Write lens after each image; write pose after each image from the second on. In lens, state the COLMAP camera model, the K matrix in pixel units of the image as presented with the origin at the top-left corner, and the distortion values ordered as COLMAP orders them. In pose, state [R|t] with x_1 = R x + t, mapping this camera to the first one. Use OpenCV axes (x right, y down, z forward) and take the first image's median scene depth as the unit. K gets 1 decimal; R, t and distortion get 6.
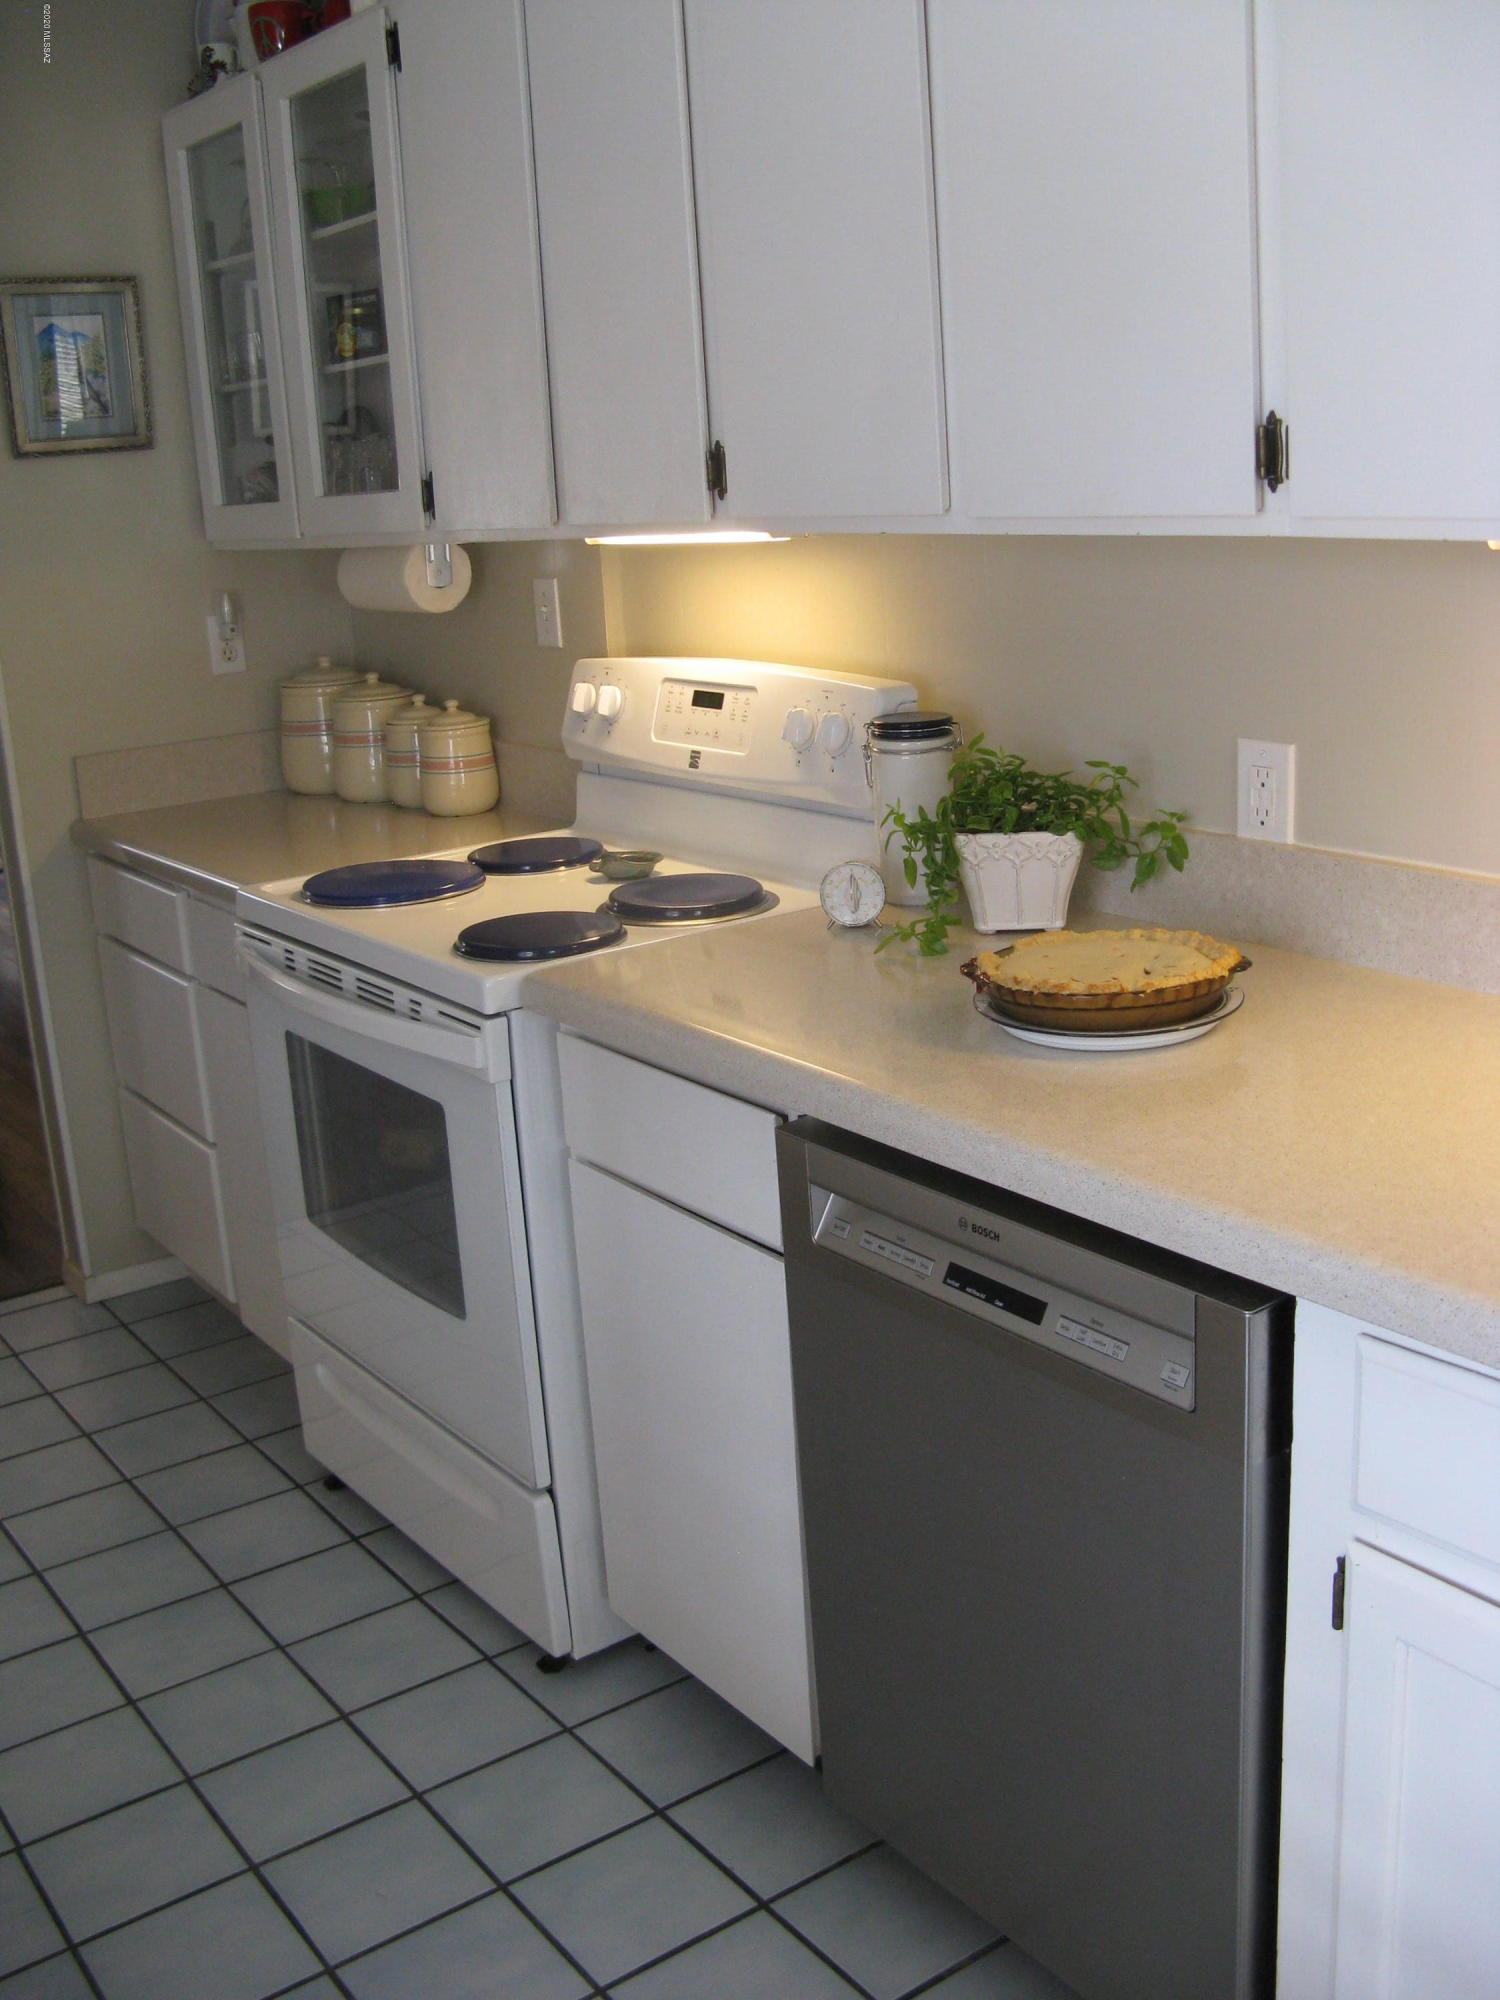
lens RADIAL K [[1997.3, 0, 750.0], [0, 1997.3, 1000.0], [0, 0, 1]] dist [-0.194247, 0.217098]
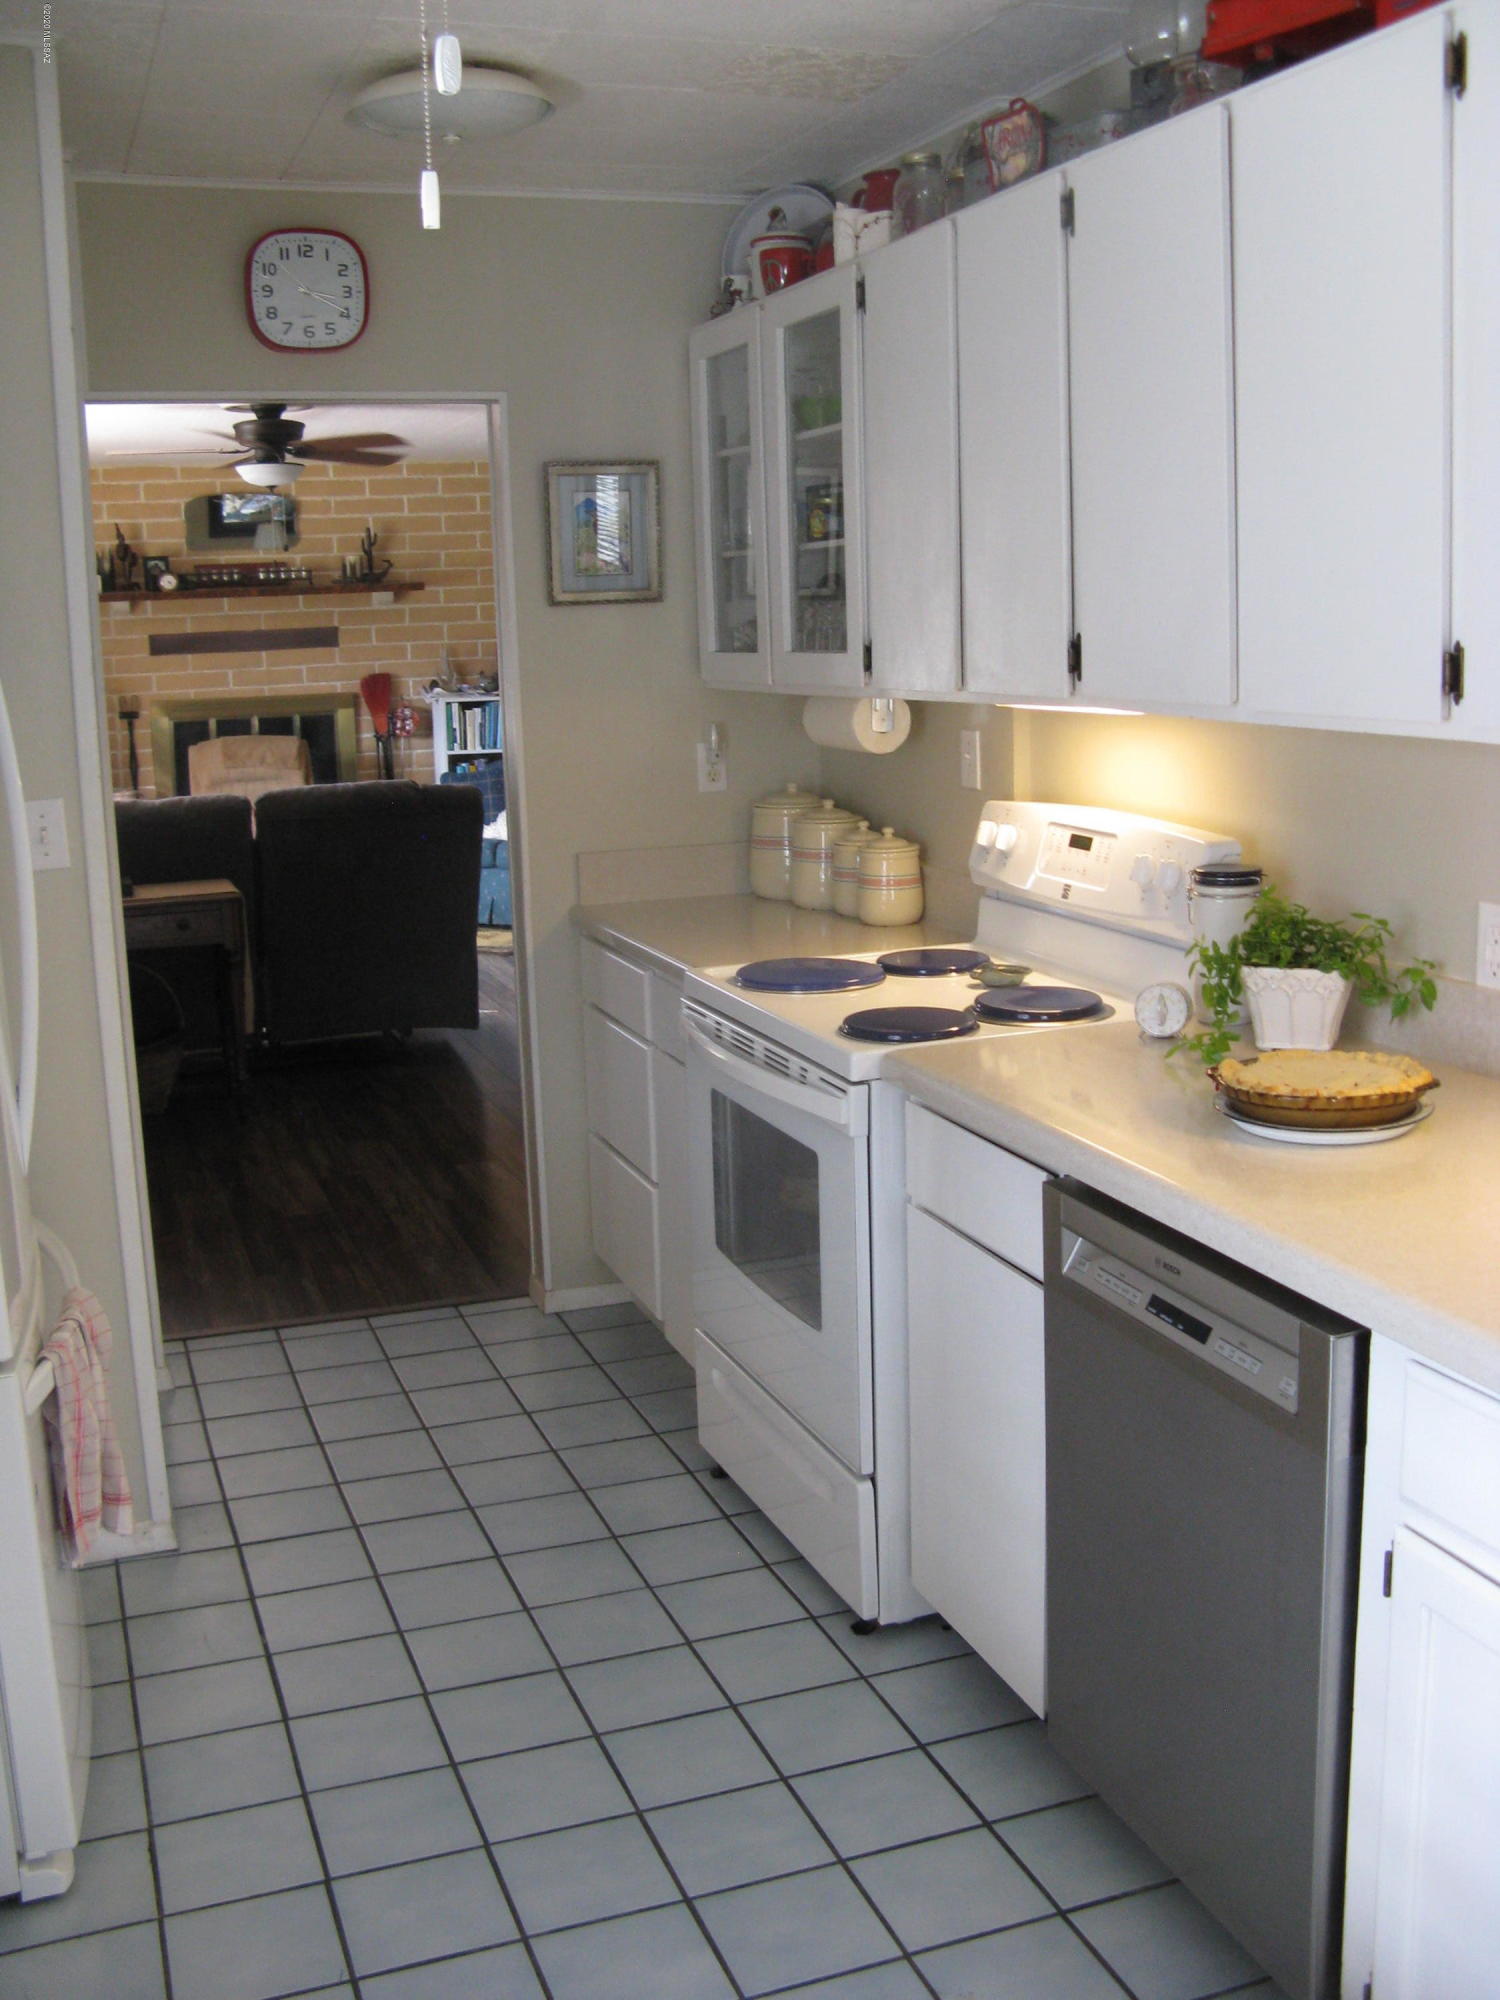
lens RADIAL K [[1997.3, 0, 750.0], [0, 1997.3, 1000.0], [0, 0, 1]] dist [-0.194247, 0.217098]
pose [[0.962261, 0.077510, -0.260855, 0.116262], [-0.093289, 0.994450, -0.048643, 0.020905], [0.255637, 0.071142, 0.964152, -0.207184]]
